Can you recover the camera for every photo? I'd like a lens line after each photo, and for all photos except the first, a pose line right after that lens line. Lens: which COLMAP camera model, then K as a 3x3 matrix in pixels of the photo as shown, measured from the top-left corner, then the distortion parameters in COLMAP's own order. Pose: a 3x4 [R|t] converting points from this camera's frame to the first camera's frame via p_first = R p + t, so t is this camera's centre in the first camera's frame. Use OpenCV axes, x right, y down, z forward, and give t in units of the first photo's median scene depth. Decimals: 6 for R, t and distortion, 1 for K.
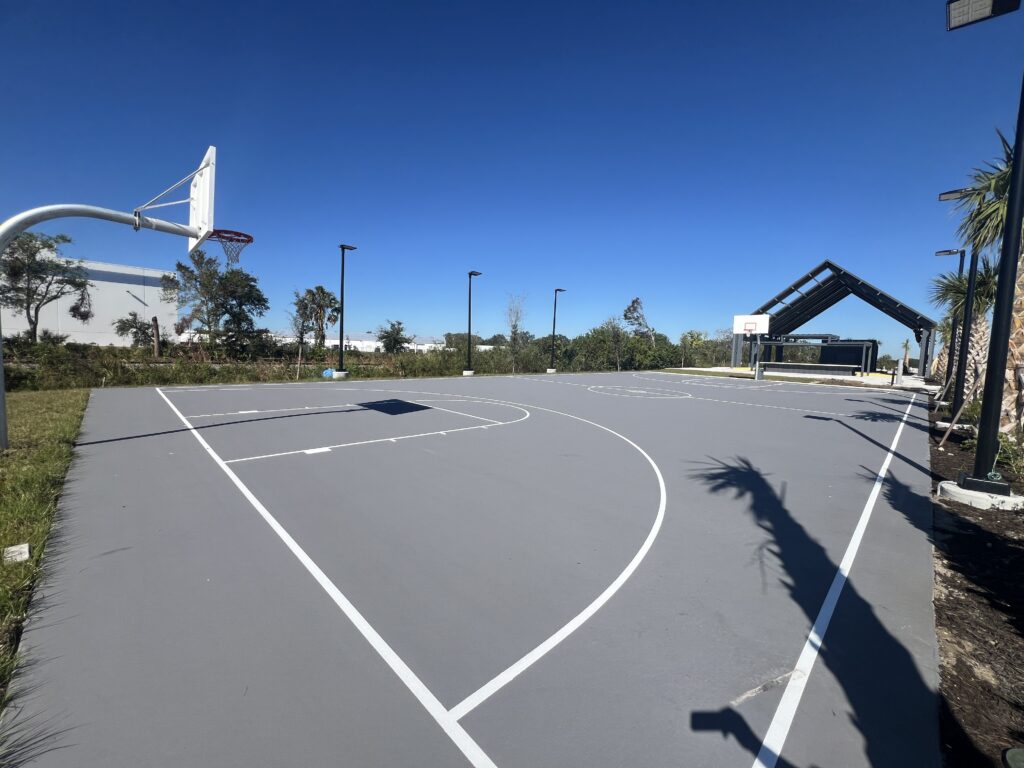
lens RADIAL K [[408.4, 0, 515.9], [0, 408.4, 380.9], [0, 0, 1]] dist [-0.001202, -0.000081]
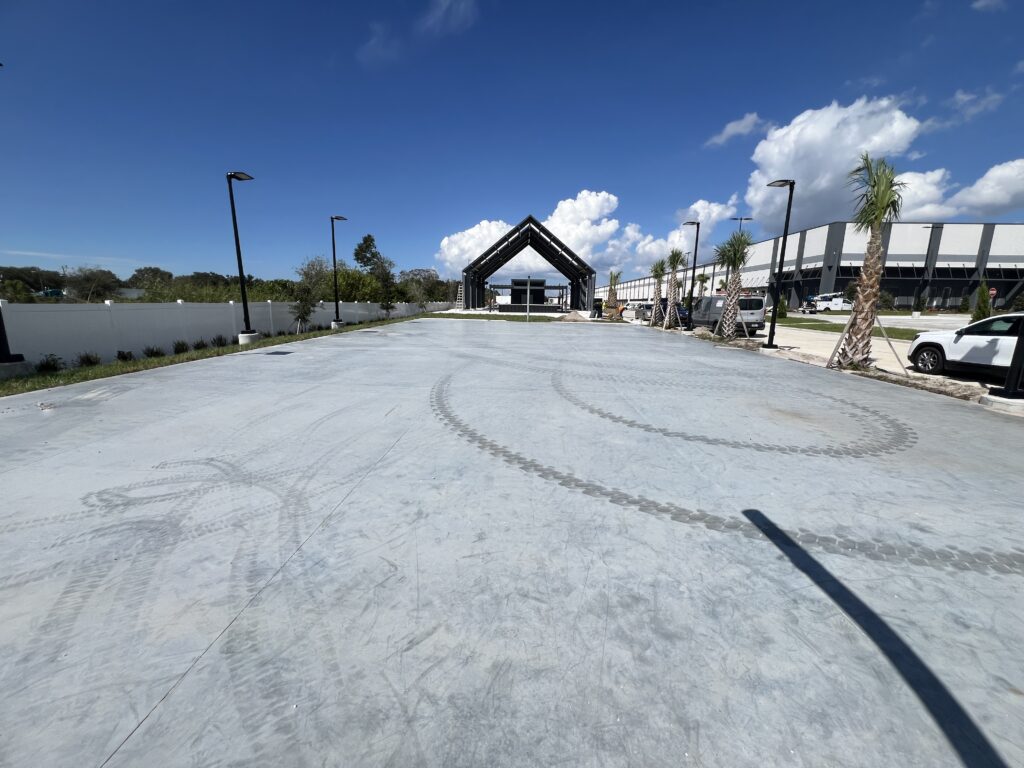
lens RADIAL K [[408.4, 0, 510.9], [0, 408.4, 380.5], [0, 0, 1]] dist [-0.001202, -0.000081]
pose [[0.728899, -0.152406, 0.667442, -0.249084], [0.057444, 0.985084, 0.162204, -0.026440], [-0.682207, -0.079890, 0.726781, 0.212607]]
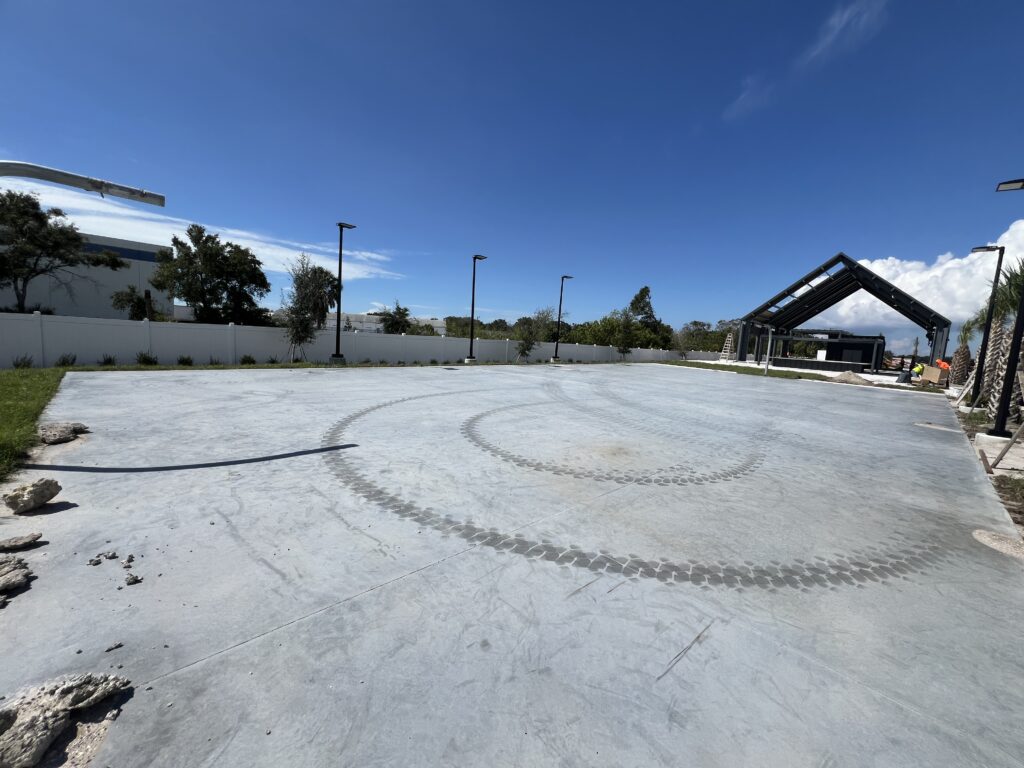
lens RADIAL K [[408.4, 0, 510.8], [0, 408.4, 382.3], [0, 0, 1]] dist [-0.001202, -0.000081]
pose [[0.999542, 0.029908, -0.004553, -0.011456], [-0.029702, 0.998751, 0.040189, -0.004771], [0.005749, -0.040036, 0.999182, 0.014953]]
